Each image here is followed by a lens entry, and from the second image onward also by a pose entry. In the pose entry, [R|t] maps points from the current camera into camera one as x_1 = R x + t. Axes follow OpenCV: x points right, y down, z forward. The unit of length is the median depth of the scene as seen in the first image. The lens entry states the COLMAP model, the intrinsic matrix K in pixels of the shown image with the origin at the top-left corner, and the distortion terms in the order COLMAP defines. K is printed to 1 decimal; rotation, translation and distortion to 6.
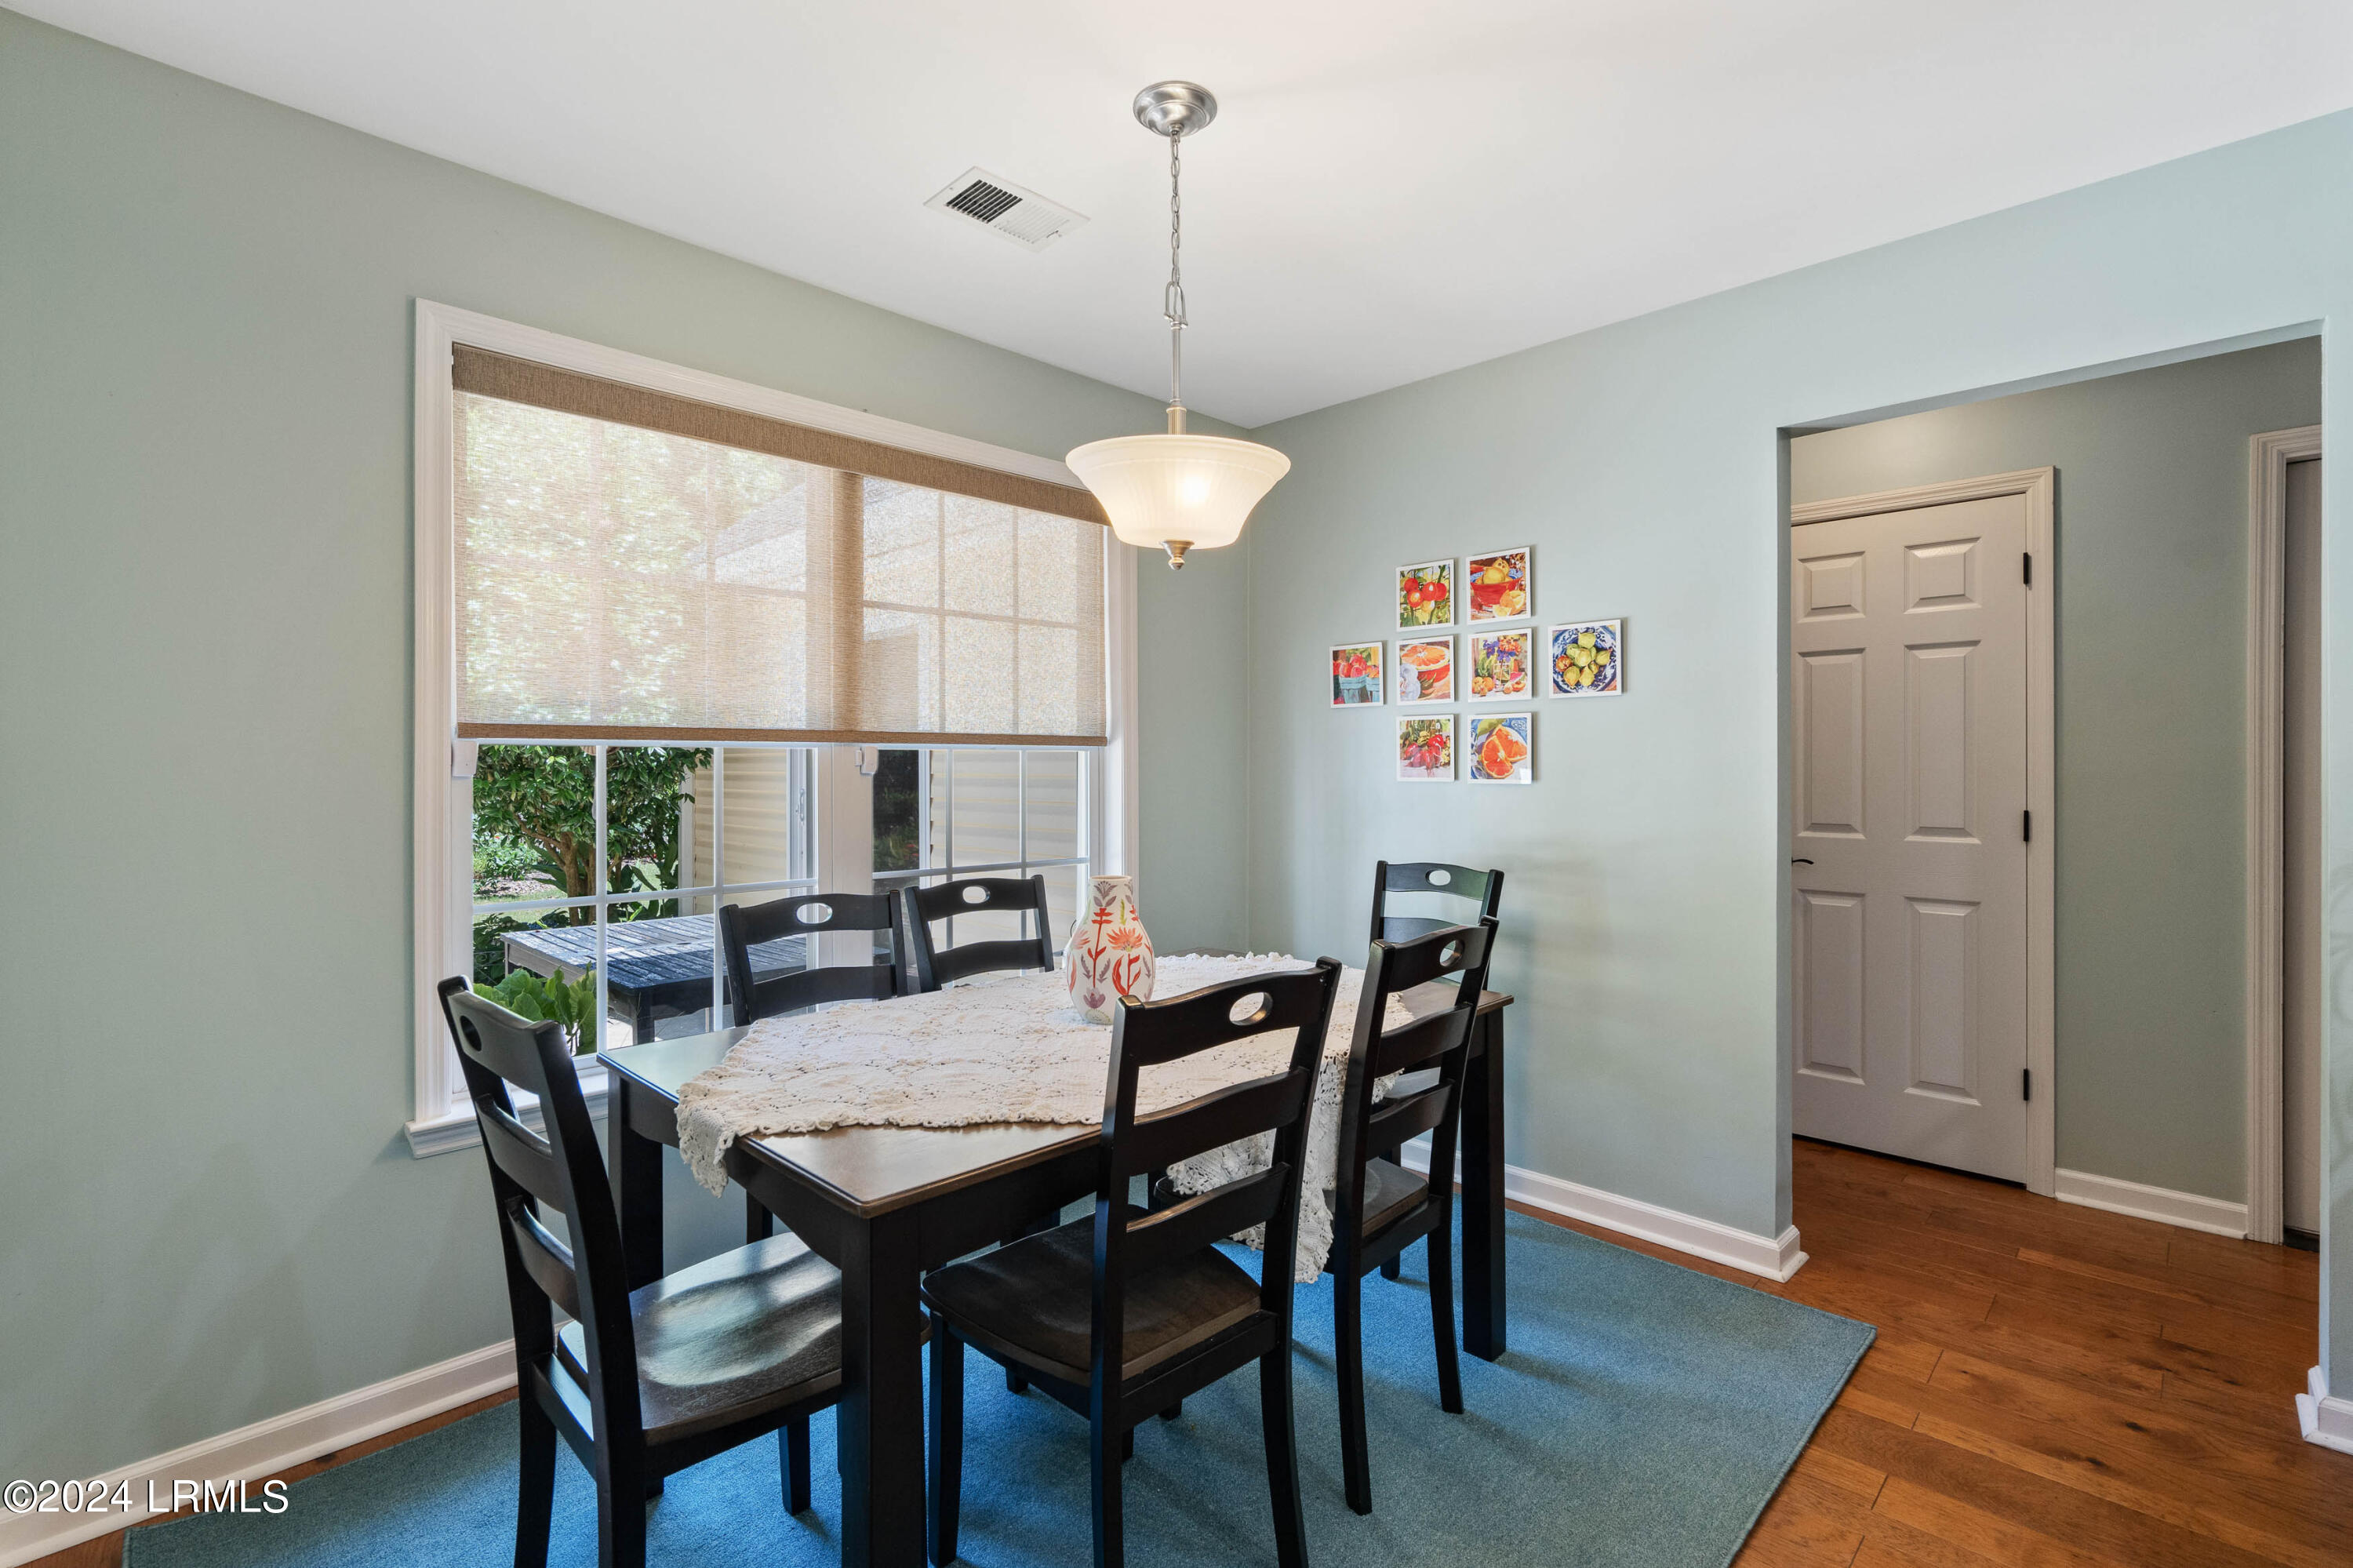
lens RADIAL K [[1071.2, 0, 1168.0], [0, 1071.2, 760.8], [0, 0, 1]] dist [-0.004486, 0.001440]
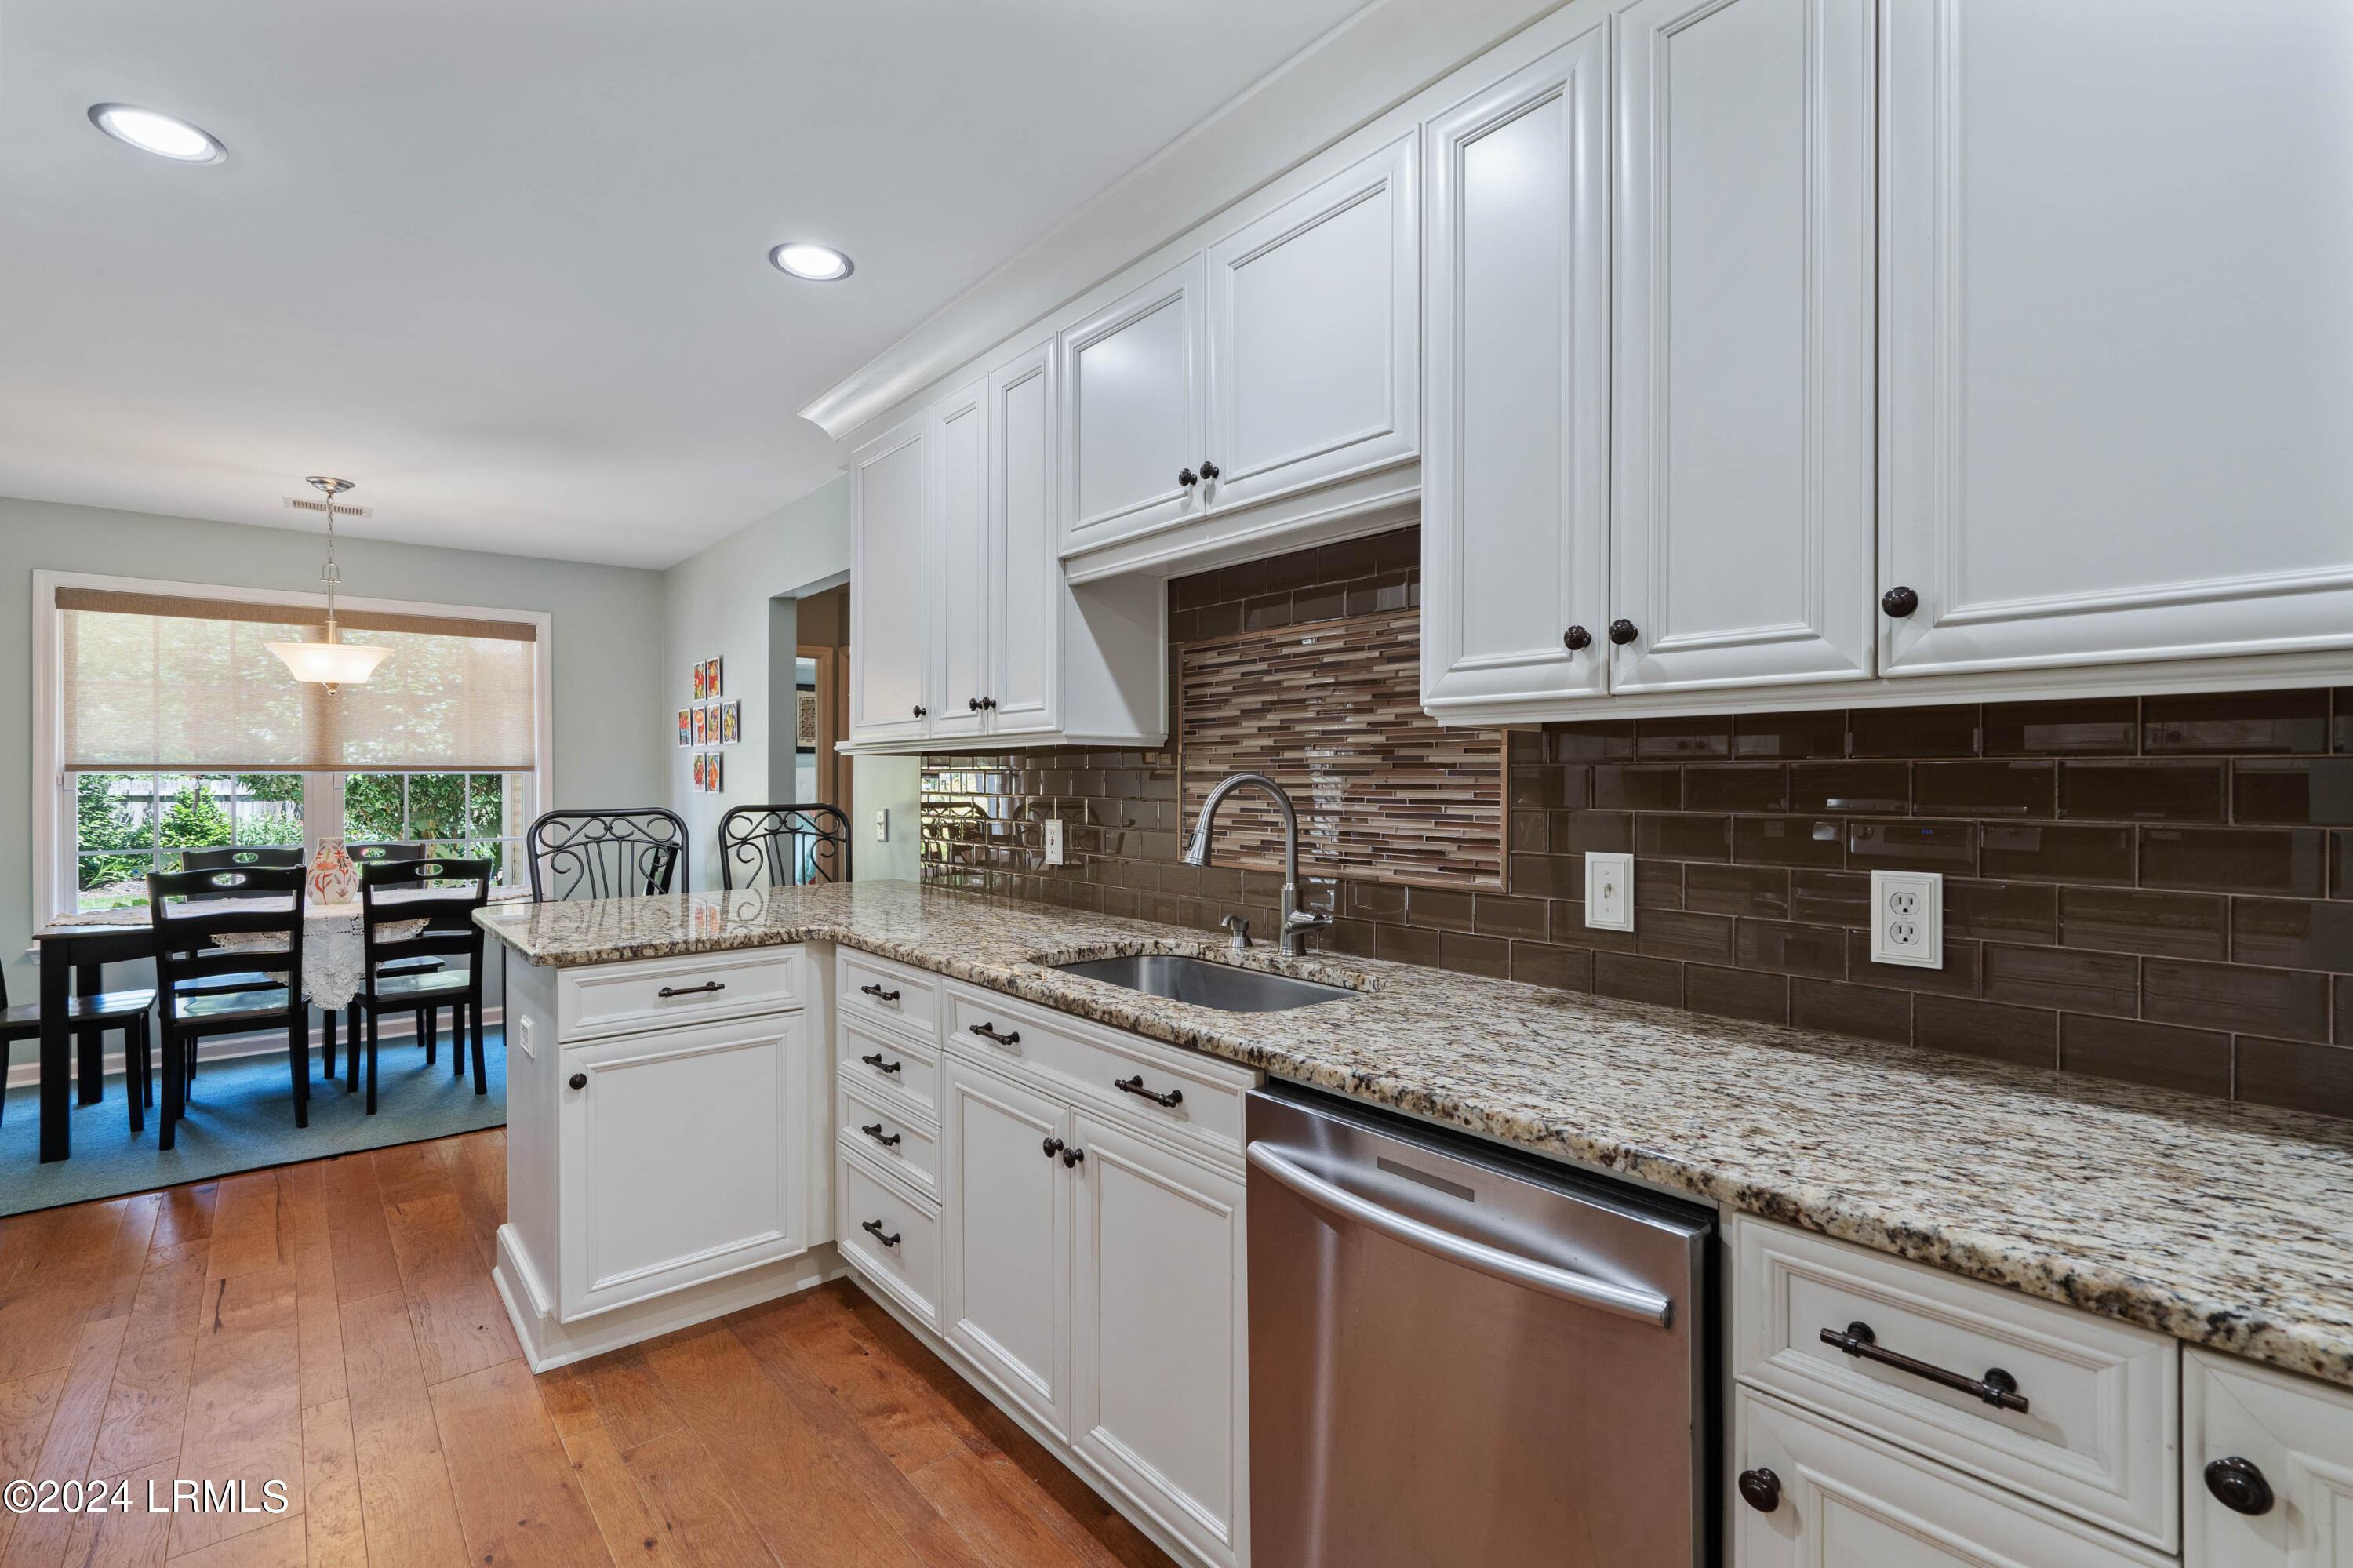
lens RADIAL K [[1061.6, 0, 1176.7], [0, 1061.6, 780.4], [0, 0, 1]] dist [-0.003150, 0.001496]
pose [[0.996381, 0.000572, -0.084999, 1.382380], [0.000120, 0.999967, 0.008136, -0.015997], [0.085001, -0.008116, 0.996348, -0.735838]]
